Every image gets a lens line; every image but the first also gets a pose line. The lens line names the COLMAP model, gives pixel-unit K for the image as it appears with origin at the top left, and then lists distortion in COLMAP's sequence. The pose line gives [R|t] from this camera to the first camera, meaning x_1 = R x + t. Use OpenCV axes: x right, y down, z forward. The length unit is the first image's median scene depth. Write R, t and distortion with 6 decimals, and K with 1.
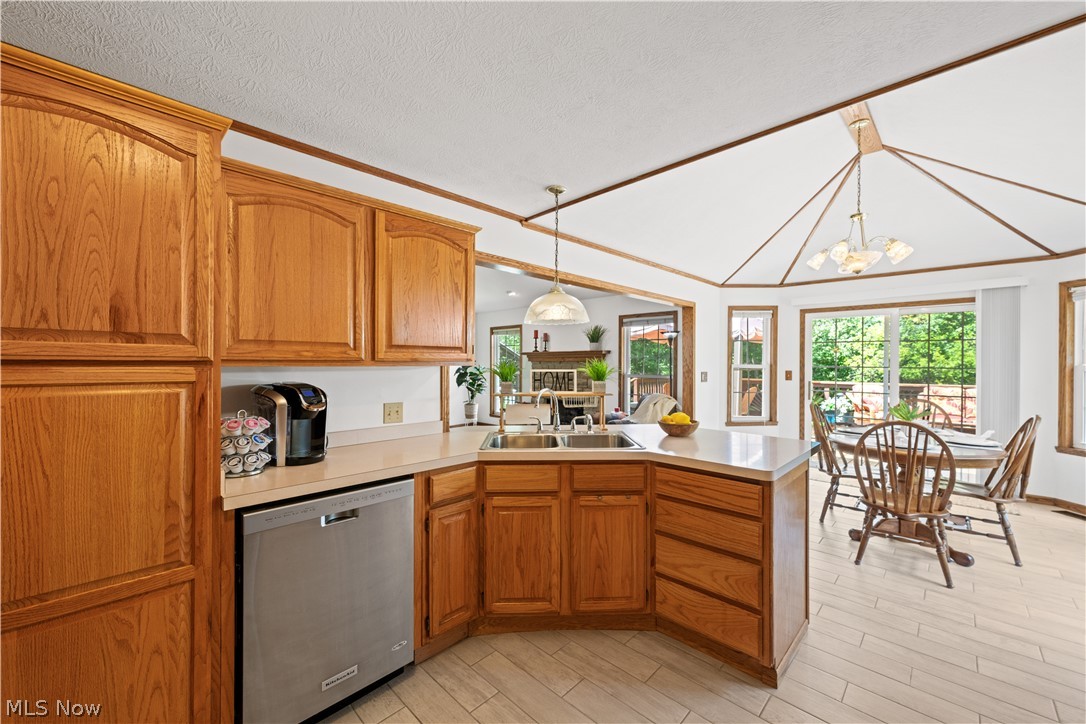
lens RADIAL K [[427.1, 0, 540.0], [0, 427.1, 364.5], [0, 0, 1]] dist [0.005003, -0.001032]
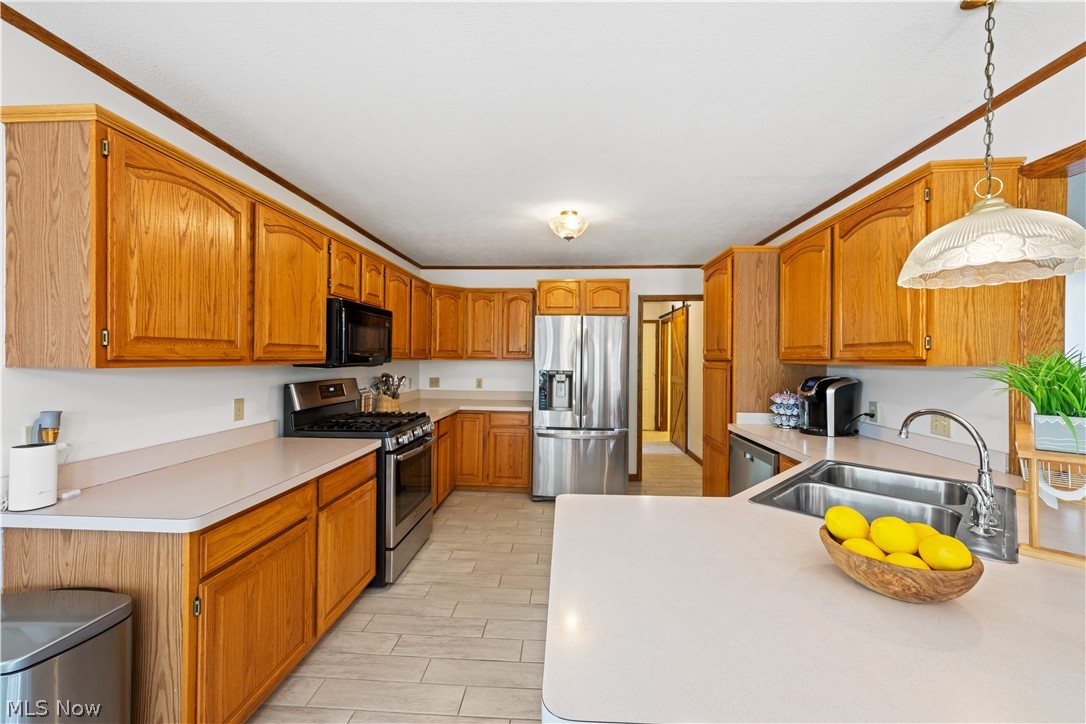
lens RADIAL K [[427.1, 0, 541.4], [0, 427.1, 356.2], [0, 0, 1]] dist [0.005003, -0.001032]
pose [[-0.756447, -0.010017, -0.653978, 0.467786], [-0.008146, 0.999949, -0.005894, -0.001948], [0.654004, 0.000869, -0.756490, 0.677892]]
